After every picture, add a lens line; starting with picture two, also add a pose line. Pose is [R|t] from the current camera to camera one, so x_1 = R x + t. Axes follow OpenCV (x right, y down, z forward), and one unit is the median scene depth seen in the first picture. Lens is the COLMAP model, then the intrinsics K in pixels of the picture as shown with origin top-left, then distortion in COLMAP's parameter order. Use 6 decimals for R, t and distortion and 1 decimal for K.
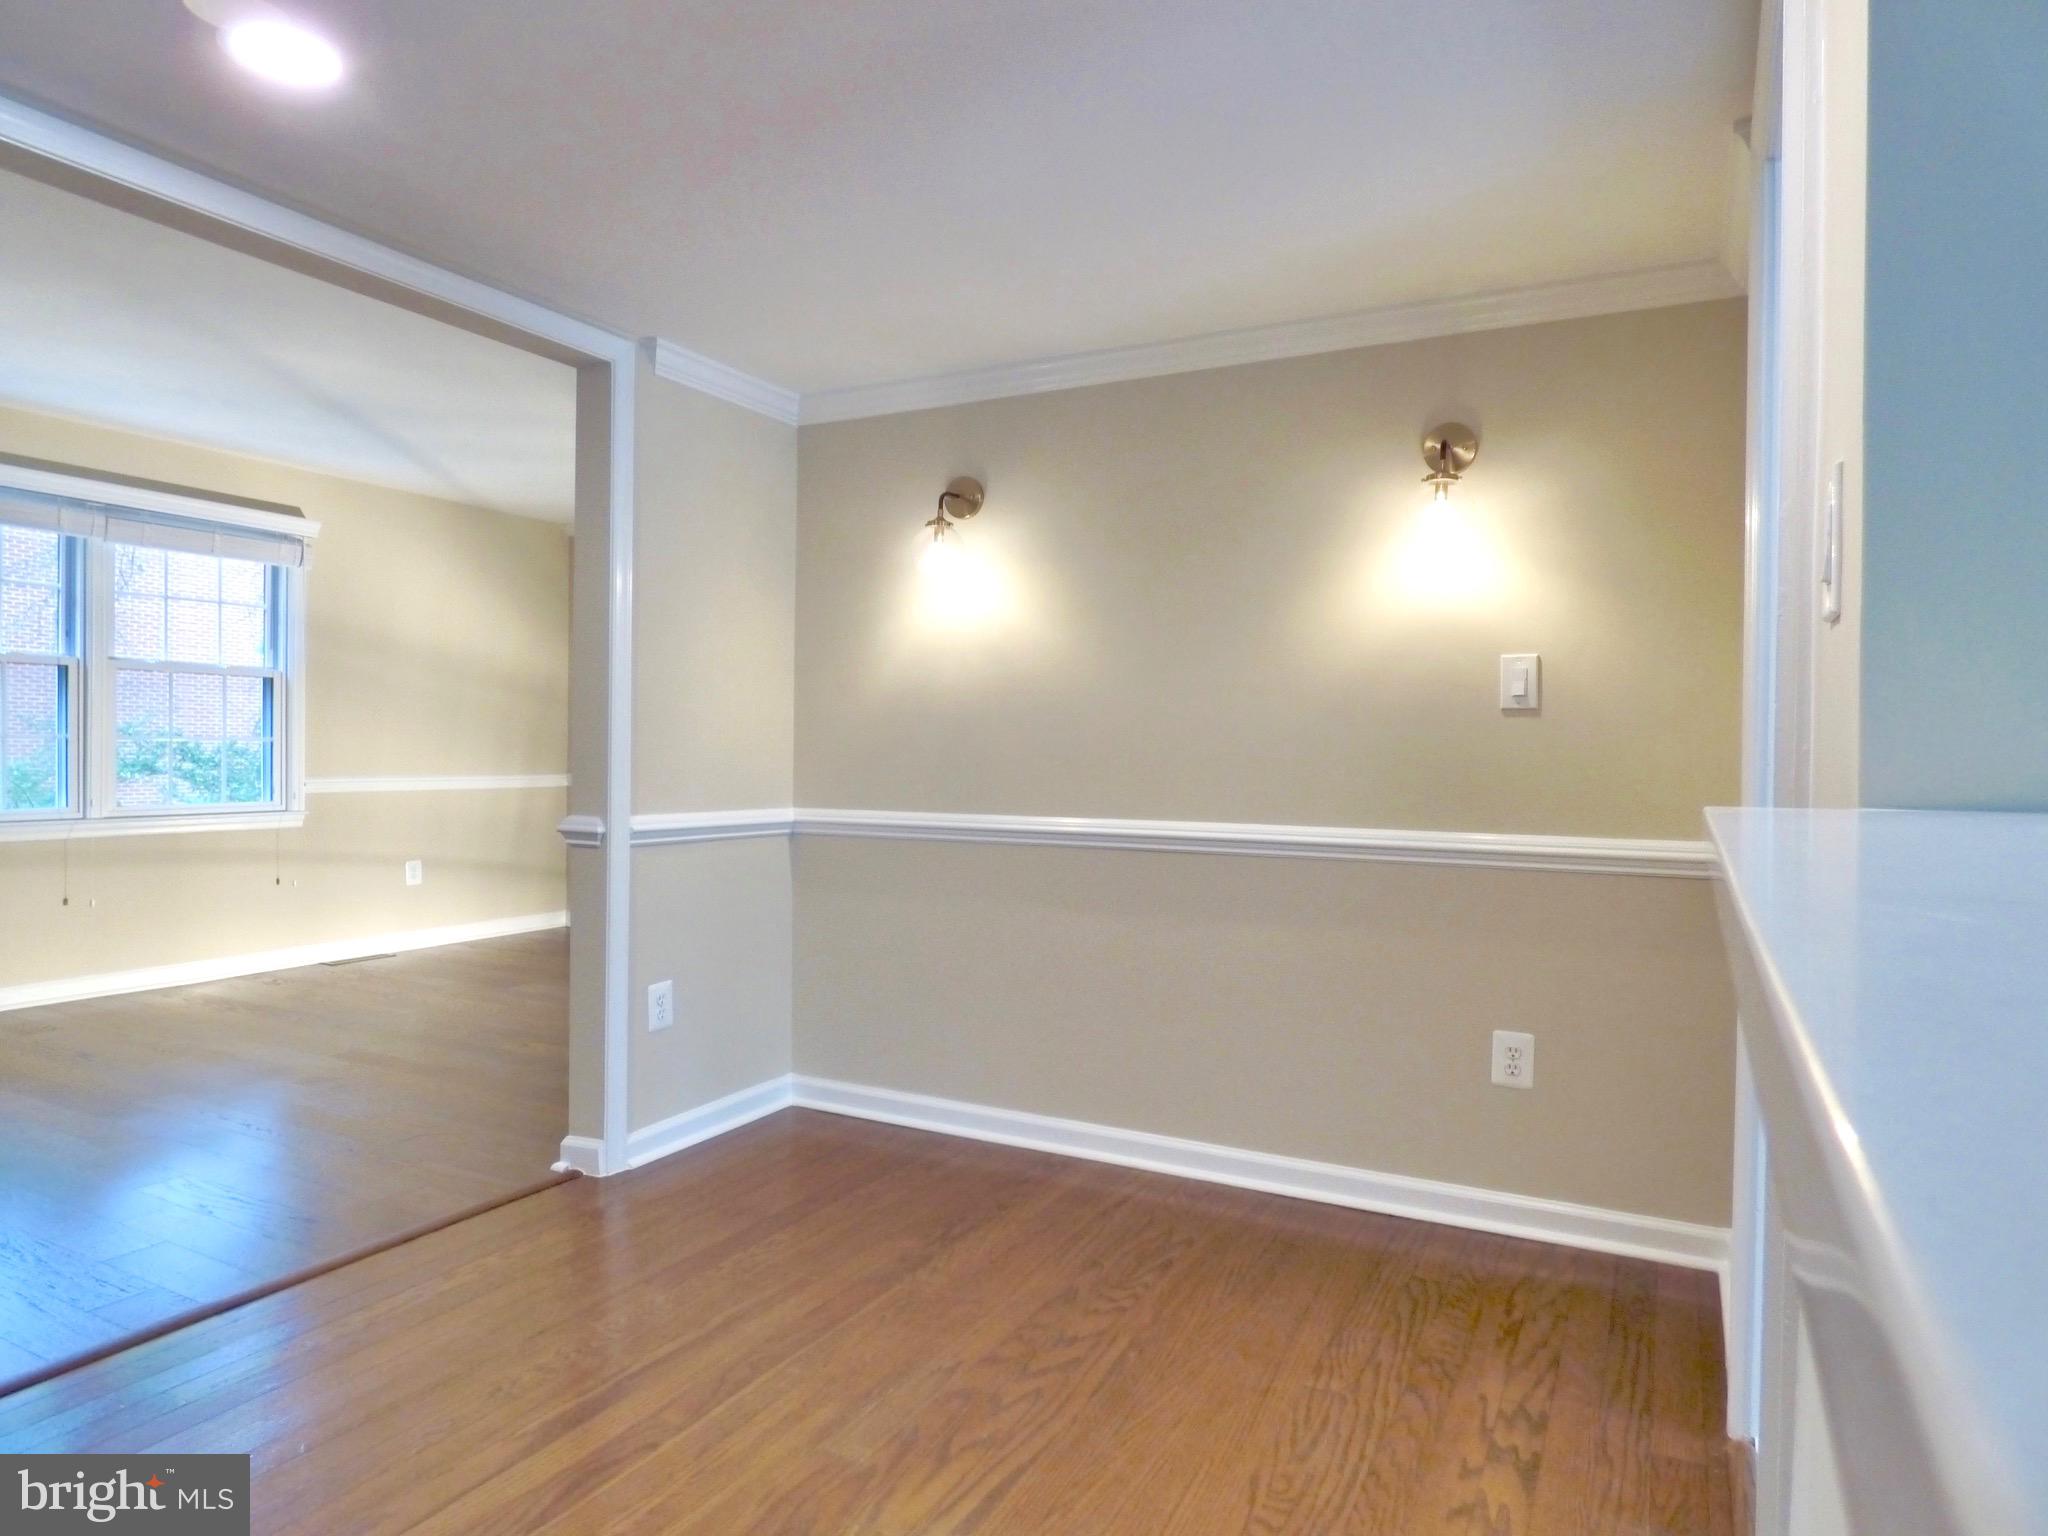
lens RADIAL K [[1220.9, 0, 1024.0], [0, 1220.9, 768.0], [0, 0, 1]] dist [-0.007172, -0.000001]
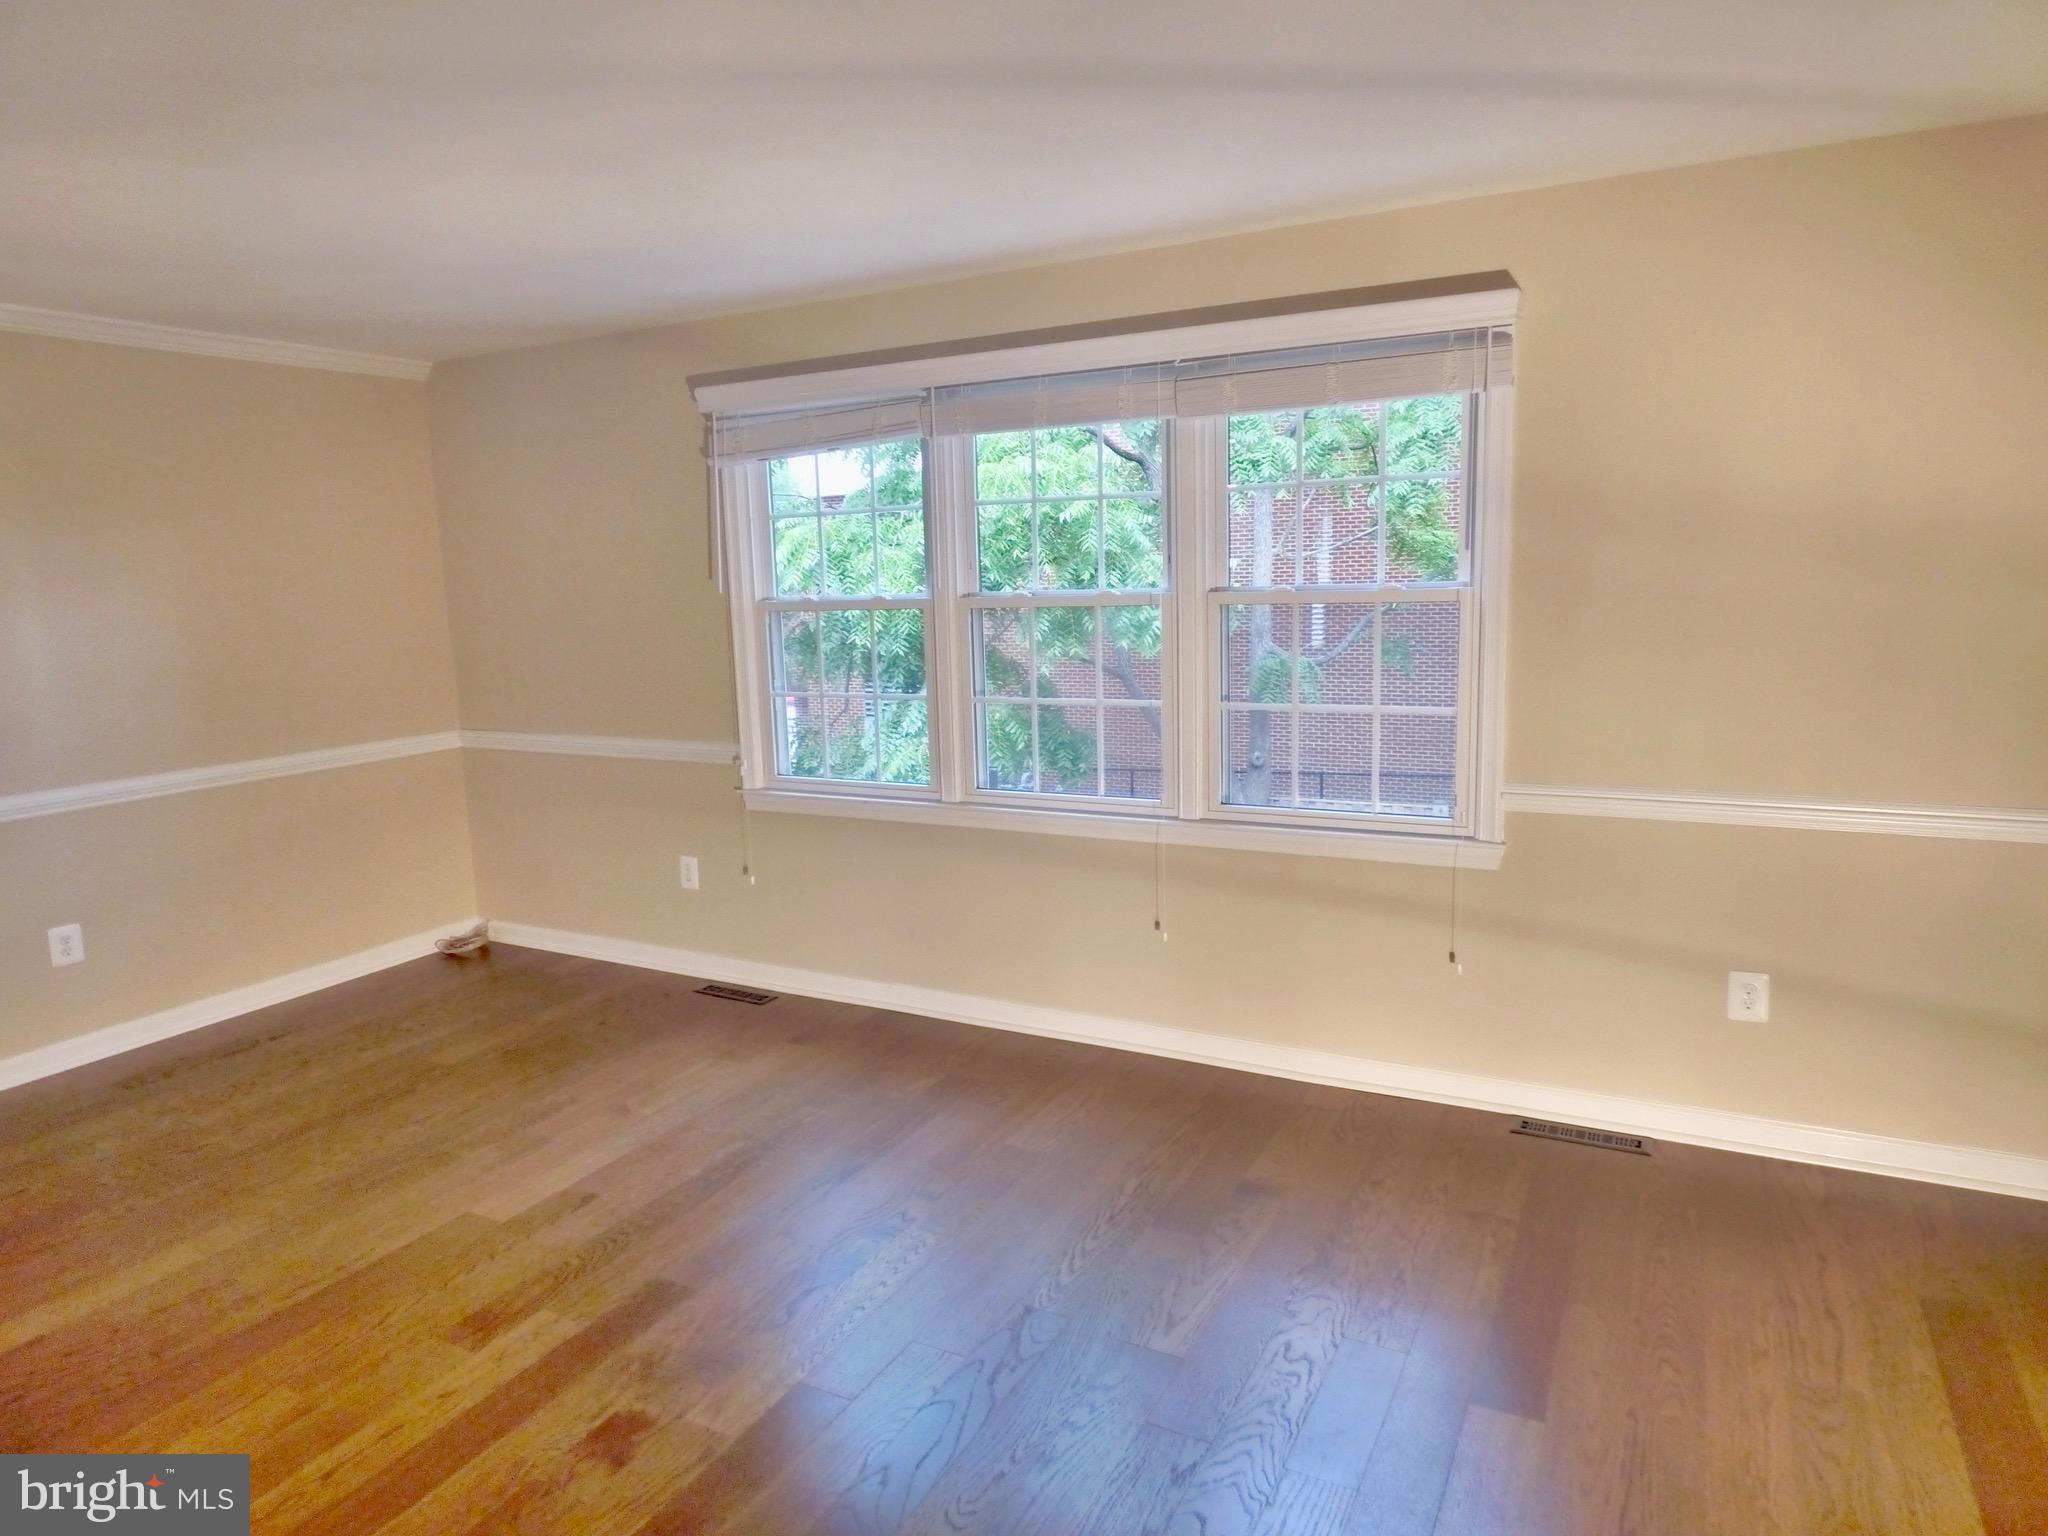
lens RADIAL K [[1220.9, 0, 1024.0], [0, 1220.9, 768.0], [0, 0, 1]] dist [-0.007172, -0.000001]
pose [[-0.000715, 0.131321, -0.991340, -0.051744], [0.010446, 0.991287, 0.131307, -0.071997], [0.999945, -0.010261, -0.002080, 0.784536]]
